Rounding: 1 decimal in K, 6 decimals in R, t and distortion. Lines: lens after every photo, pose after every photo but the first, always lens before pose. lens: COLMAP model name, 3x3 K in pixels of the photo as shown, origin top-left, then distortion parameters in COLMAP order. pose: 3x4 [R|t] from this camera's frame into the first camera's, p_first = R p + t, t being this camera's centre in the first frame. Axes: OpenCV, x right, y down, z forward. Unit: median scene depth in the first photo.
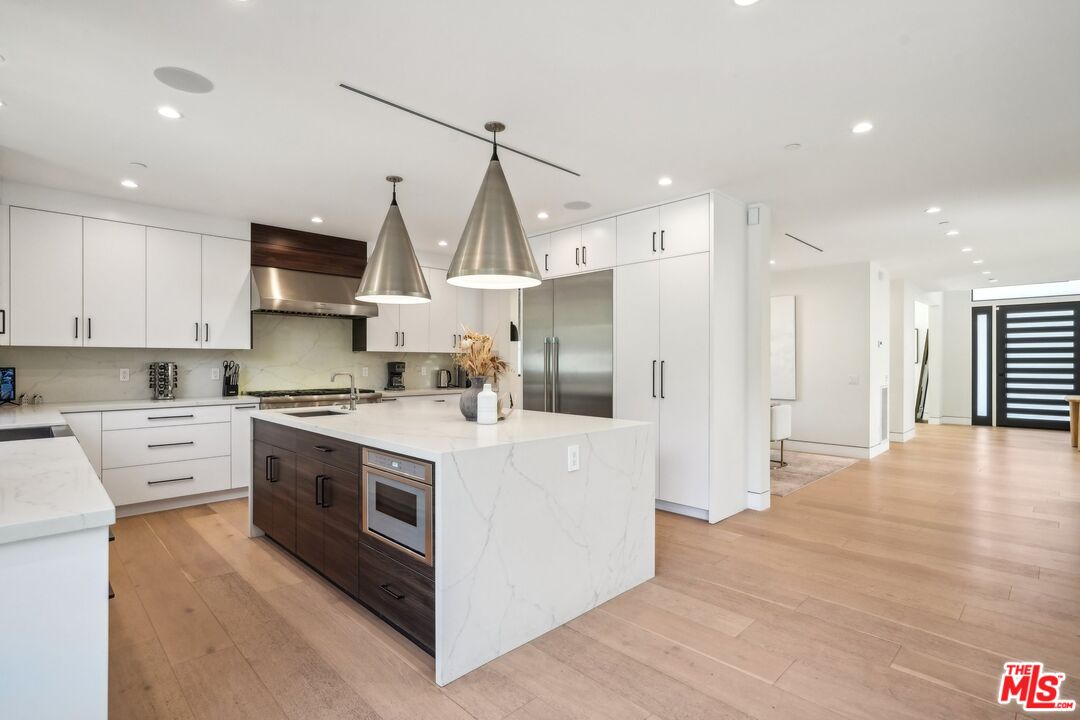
lens RADIAL K [[516.3, 0, 535.5], [0, 516.3, 360.2], [0, 0, 1]] dist [0.001973, 0.000193]
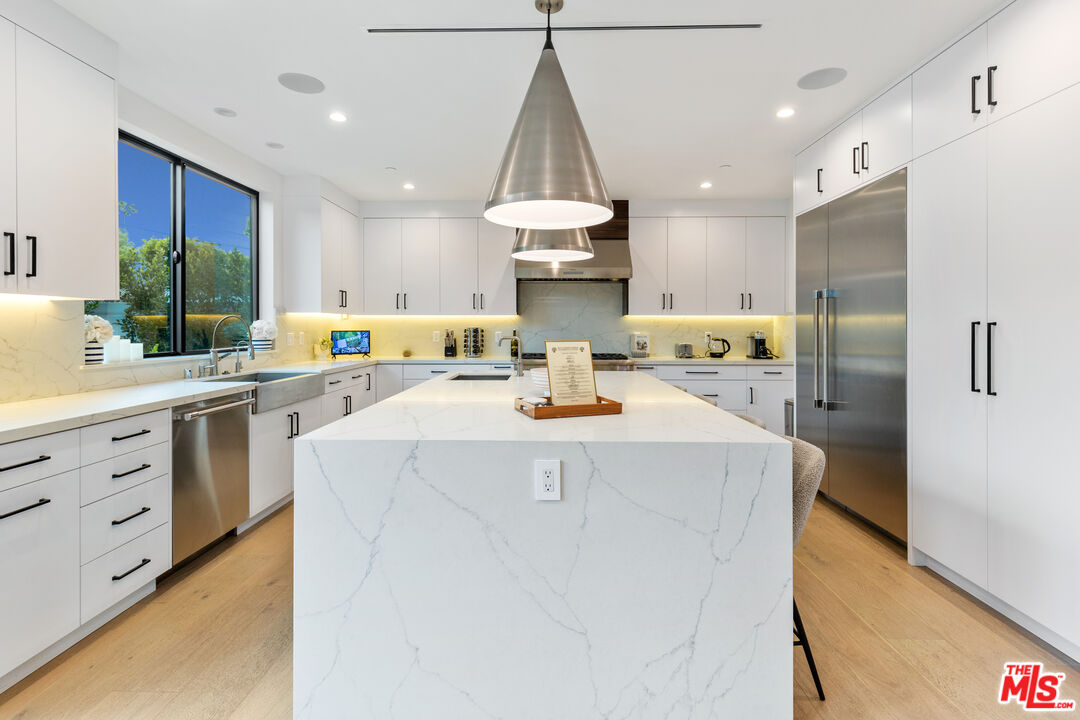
lens RADIAL K [[498.8, 0, 547.6], [0, 498.8, 325.2], [0, 0, 1]] dist [0.002826, 0.000375]
pose [[0.704843, -0.003936, -0.709352, 0.296516], [0.002250, 0.999992, -0.003313, 0.004955], [0.709360, 0.000739, 0.704846, 0.349914]]
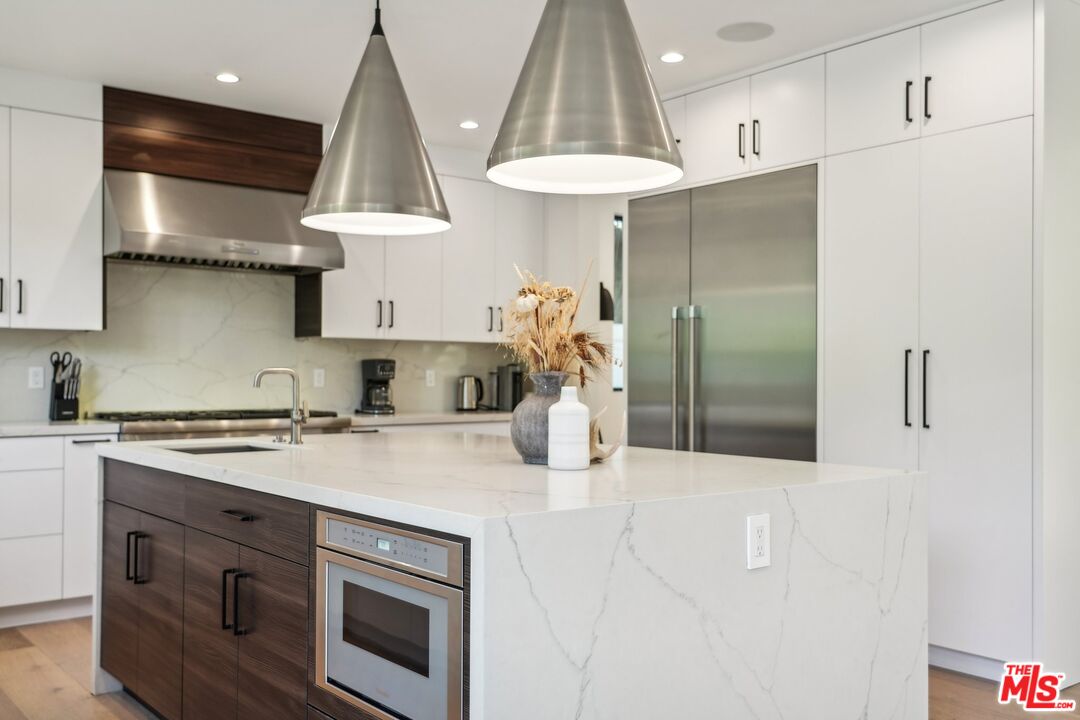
lens RADIAL K [[987.2, 0, 549.2], [0, 987.2, 365.2], [0, 0, 1]] dist [0.036016, 0.005142]
pose [[0.996156, 0.002106, -0.087576, -0.021780], [-0.002610, 0.999981, -0.005646, 0.021974], [0.087562, 0.005853, 0.996142, 0.055762]]
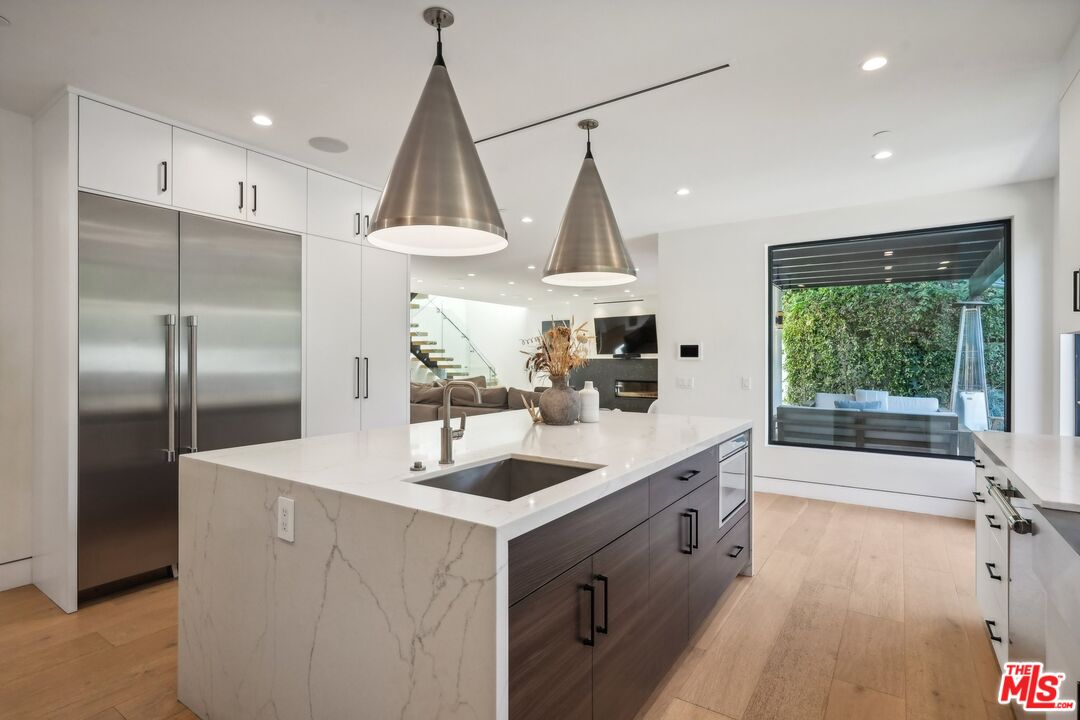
lens RADIAL K [[516.3, 0, 535.5], [0, 516.3, 360.2], [0, 0, 1]] dist [0.001973, 0.000193]
pose [[-0.179871, -0.002604, 0.983687, -0.733476], [-0.006019, 0.999981, 0.001546, 0.001021], [-0.983672, -0.005643, -0.179883, 0.896098]]
